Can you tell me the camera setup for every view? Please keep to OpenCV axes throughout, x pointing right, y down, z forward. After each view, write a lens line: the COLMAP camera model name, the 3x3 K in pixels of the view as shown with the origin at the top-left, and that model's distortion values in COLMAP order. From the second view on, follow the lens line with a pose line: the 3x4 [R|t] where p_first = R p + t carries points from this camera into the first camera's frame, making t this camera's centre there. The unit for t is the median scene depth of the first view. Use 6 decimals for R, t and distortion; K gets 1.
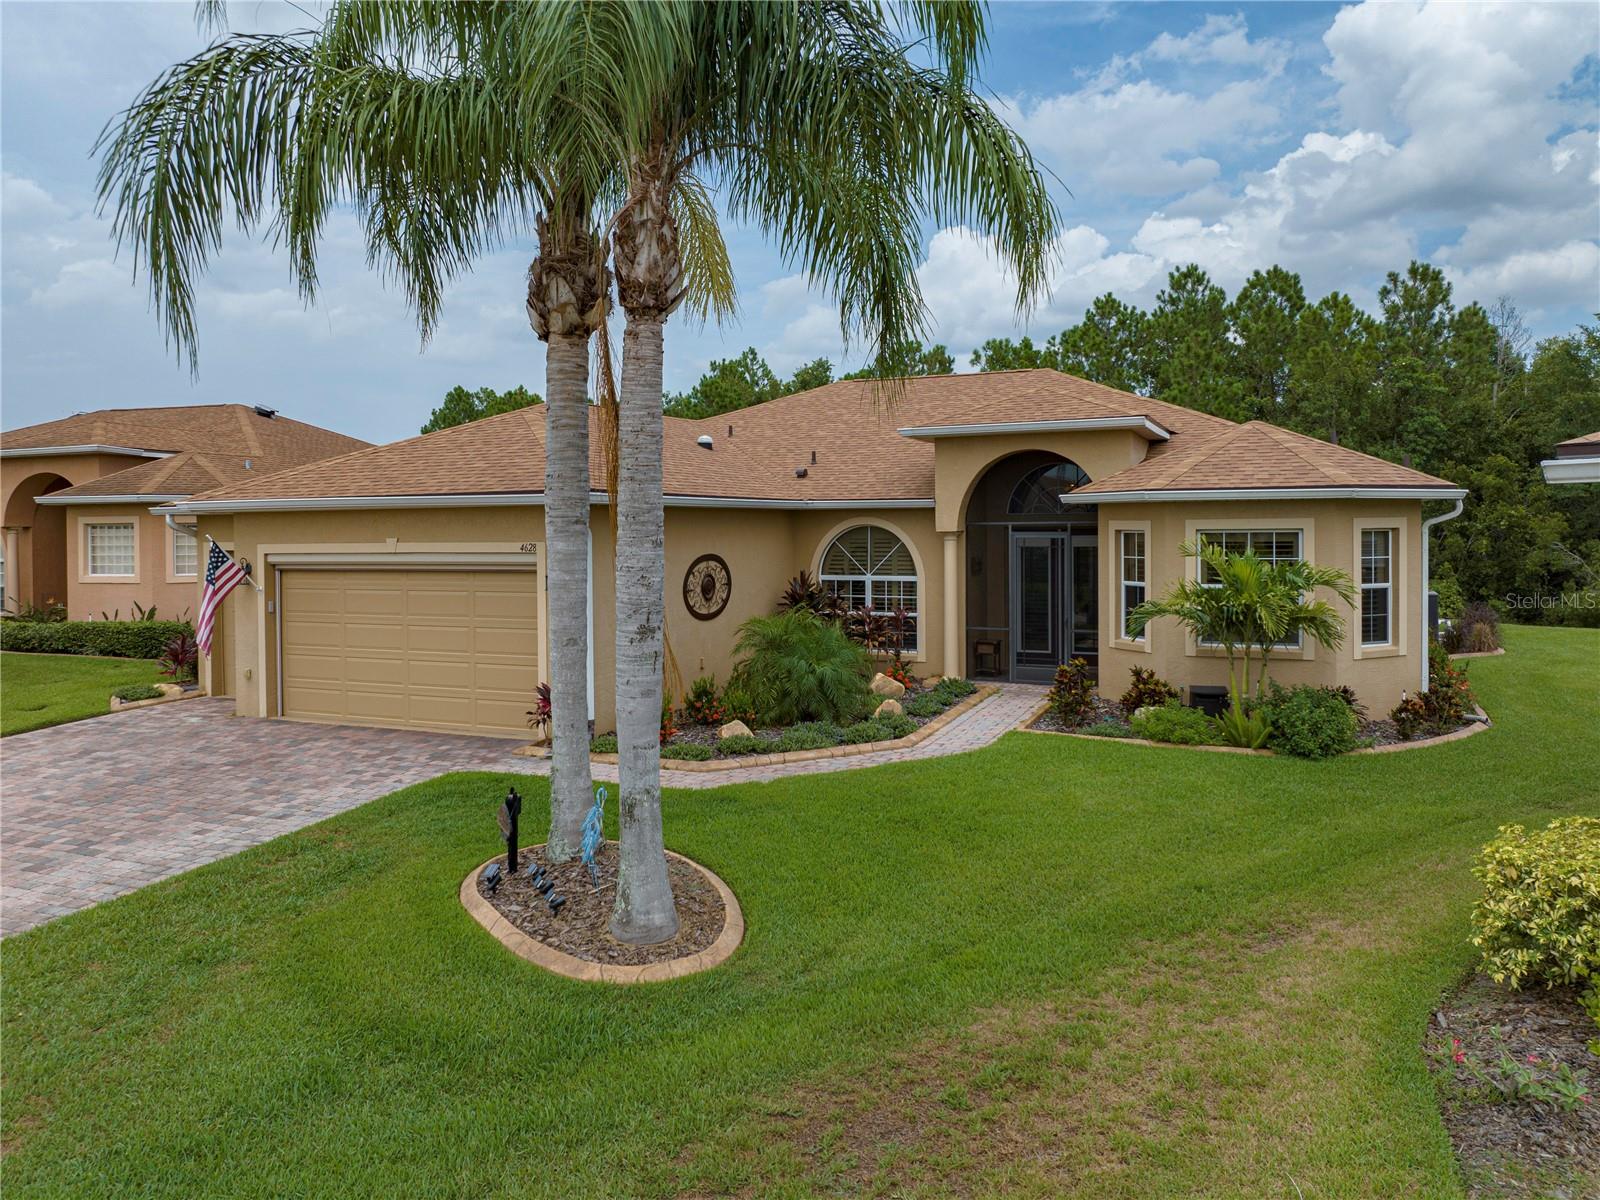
lens RADIAL K [[1135.8, 0, 802.4], [0, 1135.8, 595.1], [0, 0, 1]] dist [-0.022375, 0.006547]
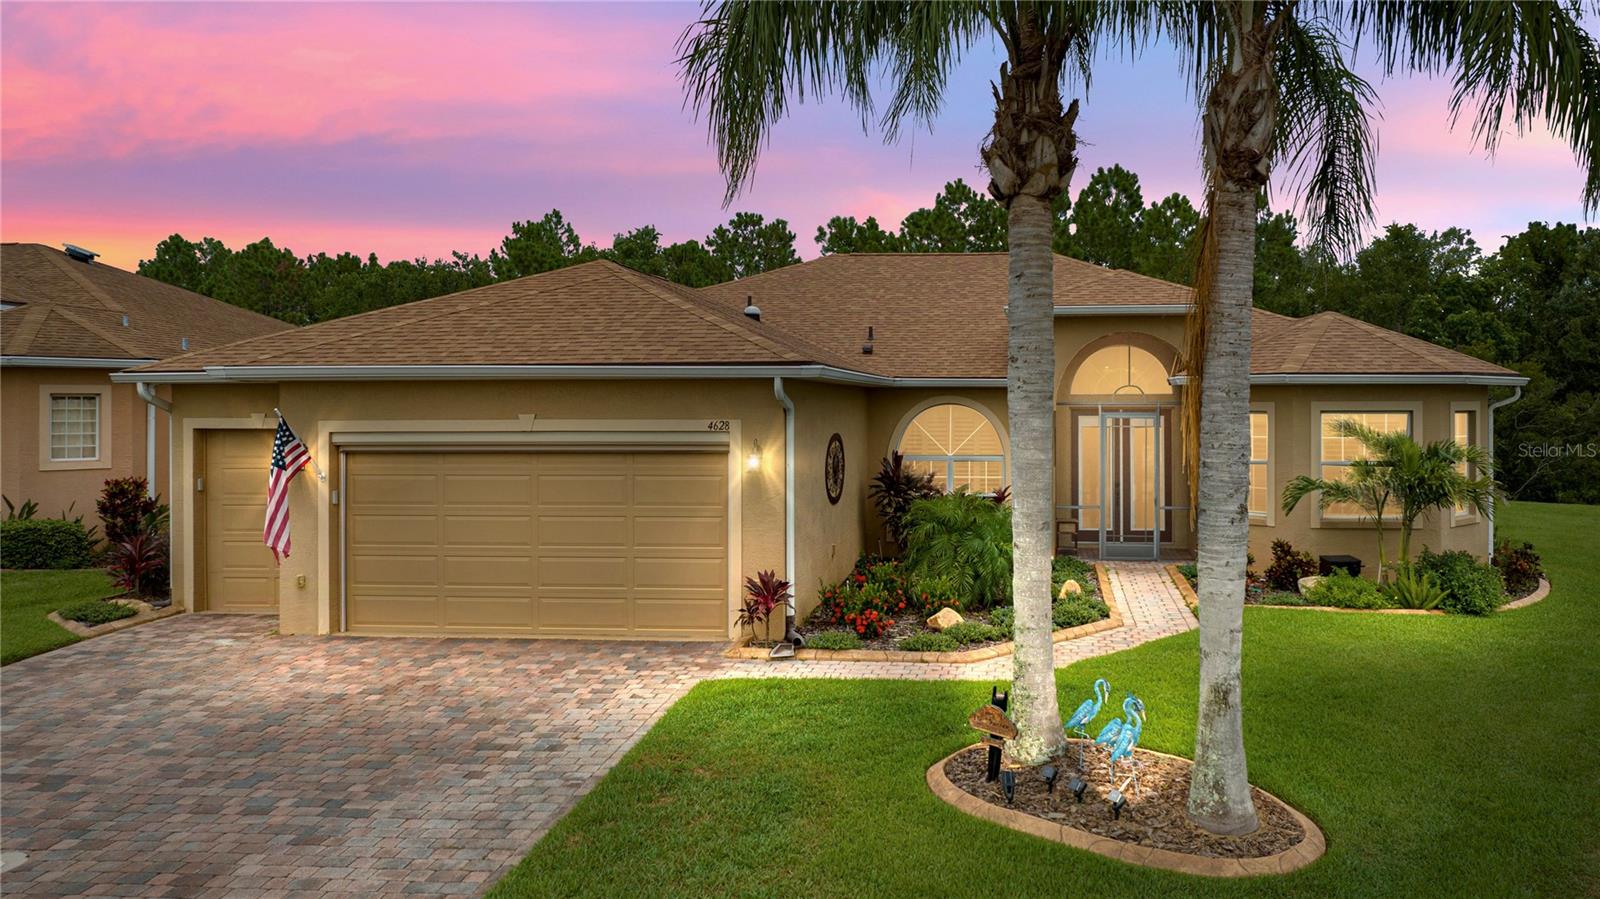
lens RADIAL K [[1185.1, 0, 800.4], [0, 1185.1, 458.2], [0, 0, 1]] dist [-0.021654, 0.003740]
pose [[0.945896, -0.006121, 0.324413, -0.420542], [0.011688, 0.999816, -0.015214, -0.001084], [-0.324260, 0.018182, 0.945793, 0.084711]]
